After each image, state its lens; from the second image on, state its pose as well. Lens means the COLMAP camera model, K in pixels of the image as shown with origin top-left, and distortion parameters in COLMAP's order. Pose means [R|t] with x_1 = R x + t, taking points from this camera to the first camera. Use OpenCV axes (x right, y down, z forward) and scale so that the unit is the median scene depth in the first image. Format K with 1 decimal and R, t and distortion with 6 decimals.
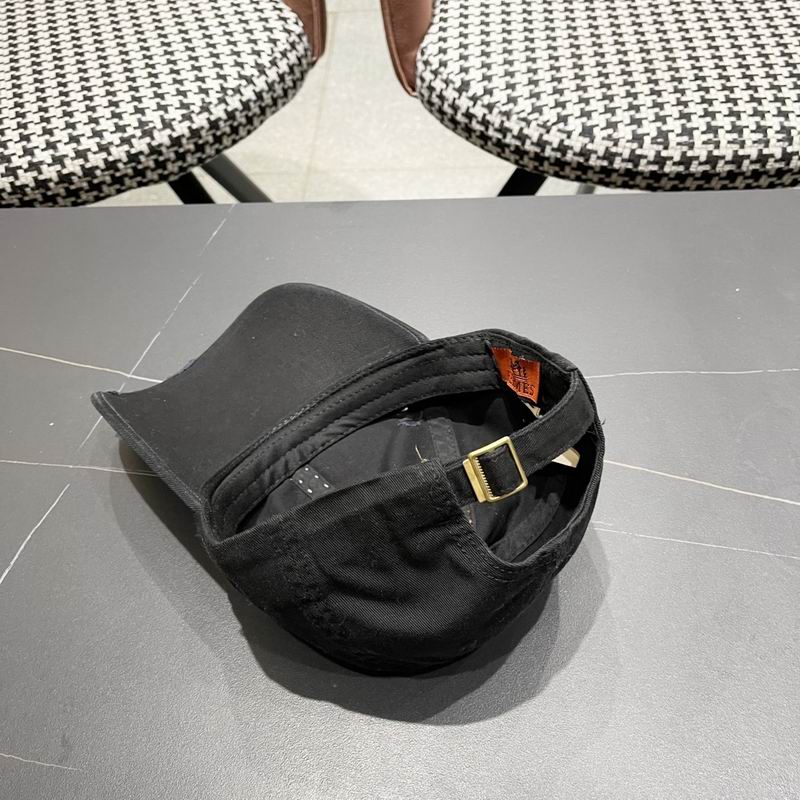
lens RADIAL K [[817.0, 0, 409.1], [0, 817.0, 407.4], [0, 0, 1]] dist [0.017870, 0.000000]
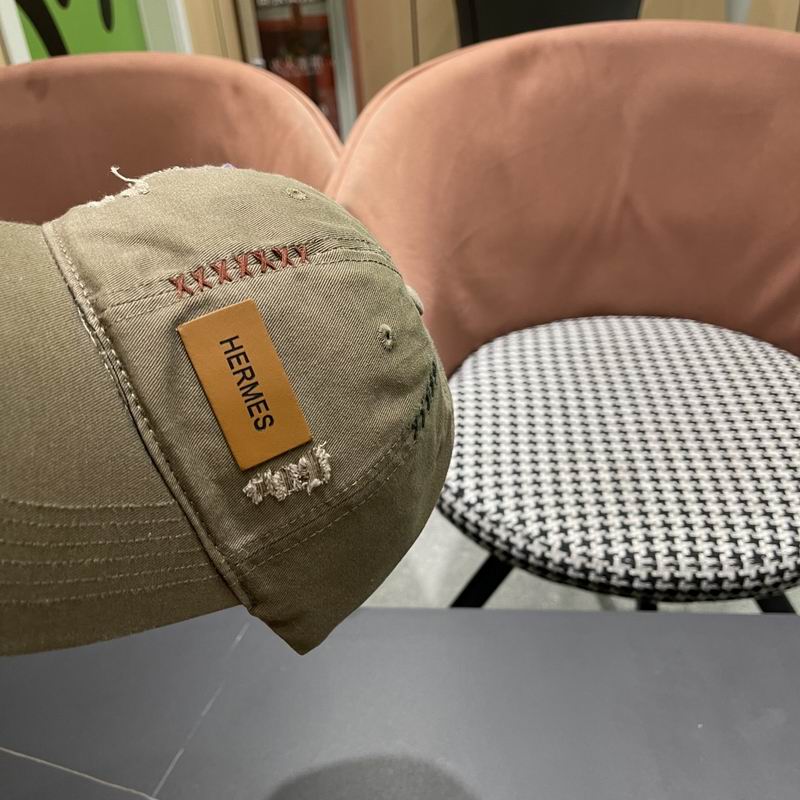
lens RADIAL K [[817.0, 0, 399.7], [0, 817.0, 398.0], [0, 0, 1]] dist [0.017870, 0.000000]
pose [[0.999370, 0.017690, -0.030774, 0.014844], [-0.025525, 0.960614, -0.276711, -0.200022], [0.024667, 0.277322, 0.960460, -0.164606]]
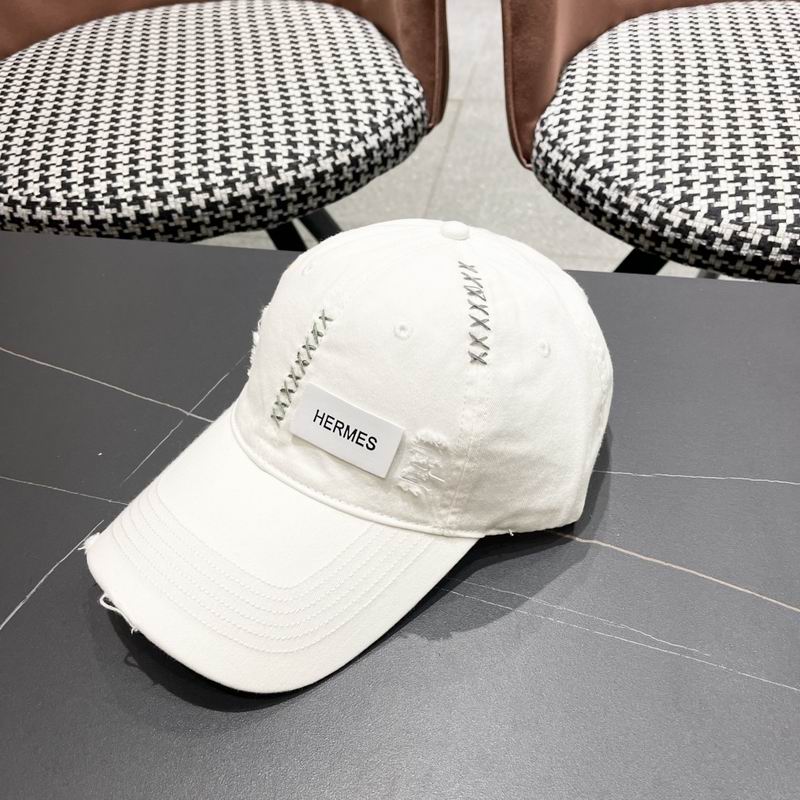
lens RADIAL K [[817.0, 0, 397.1], [0, 817.0, 412.4], [0, 0, 1]] dist [0.017870, 0.000000]
pose [[0.985365, 0.117526, -0.123465, 0.007680], [-0.129284, 0.987334, -0.091964, 0.012051], [0.111093, 0.106580, 0.988078, 0.075026]]
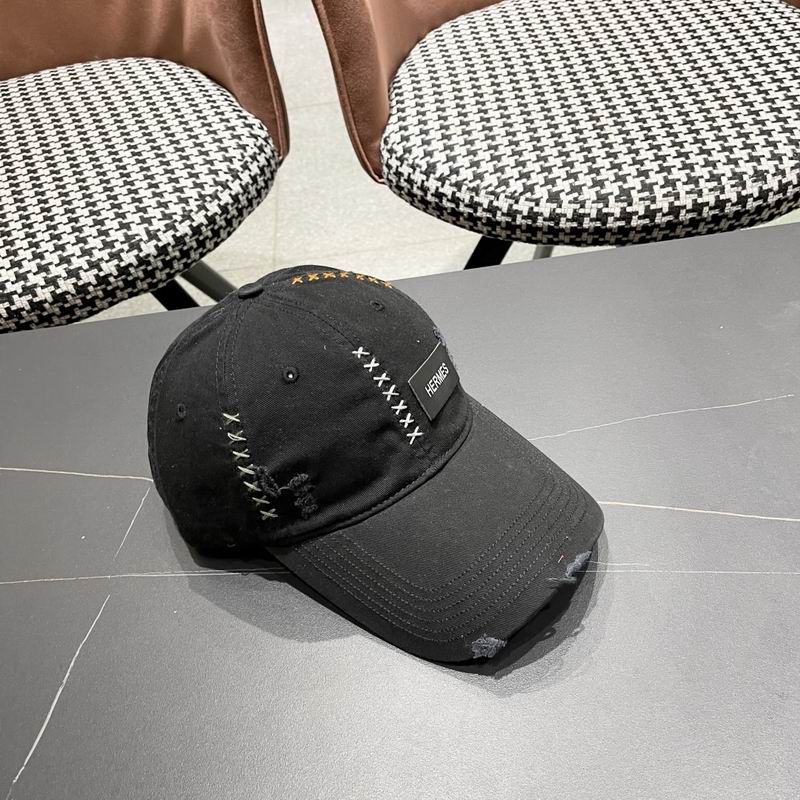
lens RADIAL K [[817.0, 0, 404.9], [0, 817.0, 412.6], [0, 0, 1]] dist [0.017870, 0.000000]
pose [[0.991854, -0.121453, 0.038397, -0.045299], [0.124173, 0.989118, -0.078907, -0.001716], [-0.028395, 0.083033, 0.996142, -0.024473]]
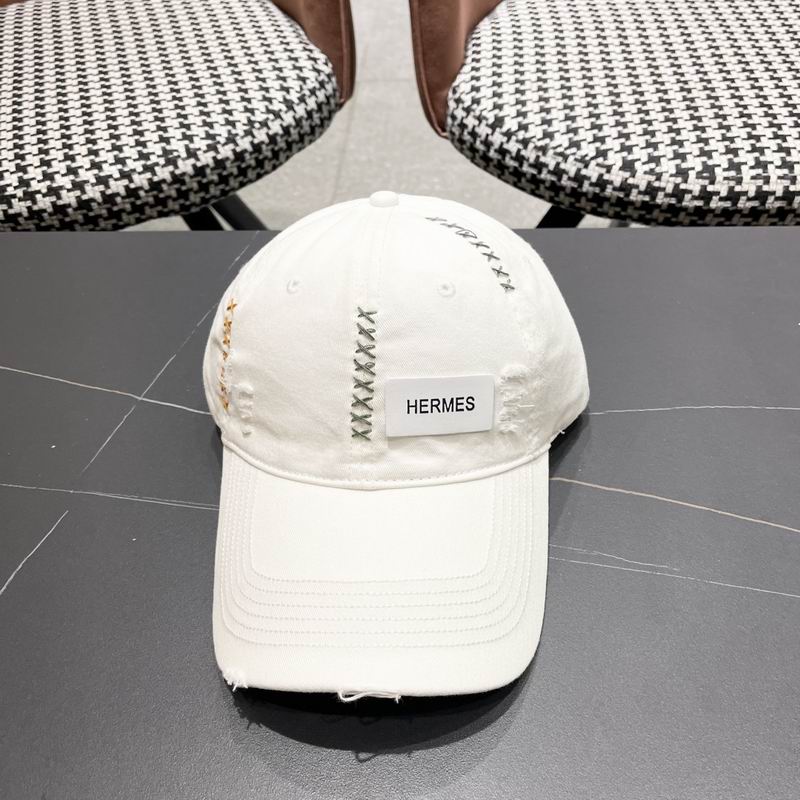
lens RADIAL K [[817.0, 0, 399.3], [0, 817.0, 408.4], [0, 0, 1]] dist [0.017870, 0.000000]
pose [[0.999546, 0.025367, -0.016231, -0.025617], [-0.026750, 0.995439, -0.091577, 0.038309], [0.013834, 0.091970, 0.995666, 0.063809]]
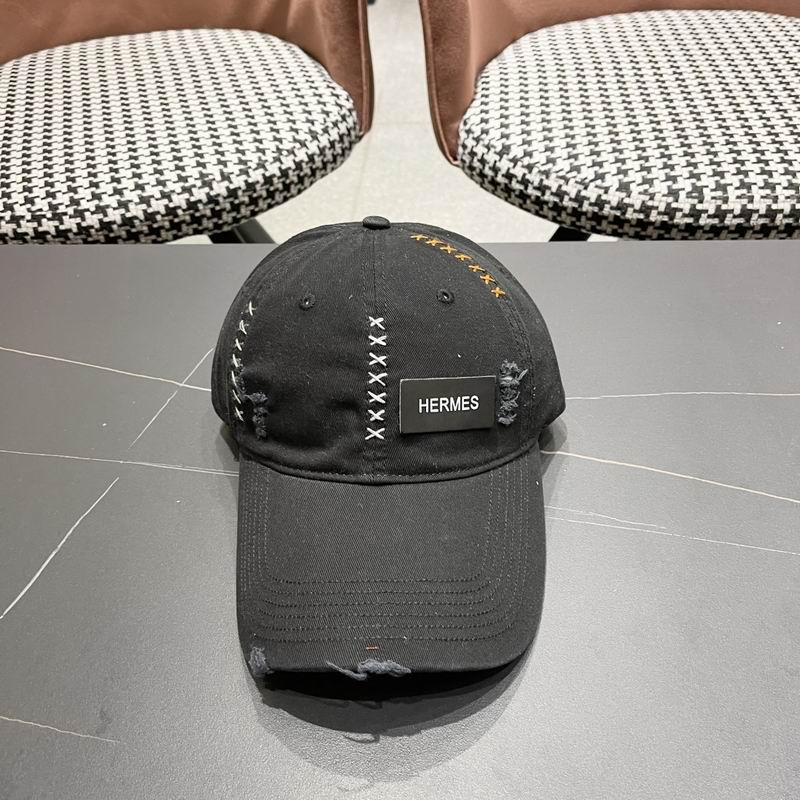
lens RADIAL K [[817.0, 0, 394.4], [0, 817.0, 402.5], [0, 0, 1]] dist [0.017870, 0.000000]
pose [[0.998911, 0.031923, -0.034018, -0.029890], [-0.036725, 0.987784, -0.151440, 0.099349], [0.028768, 0.152525, 0.987881, -0.003065]]
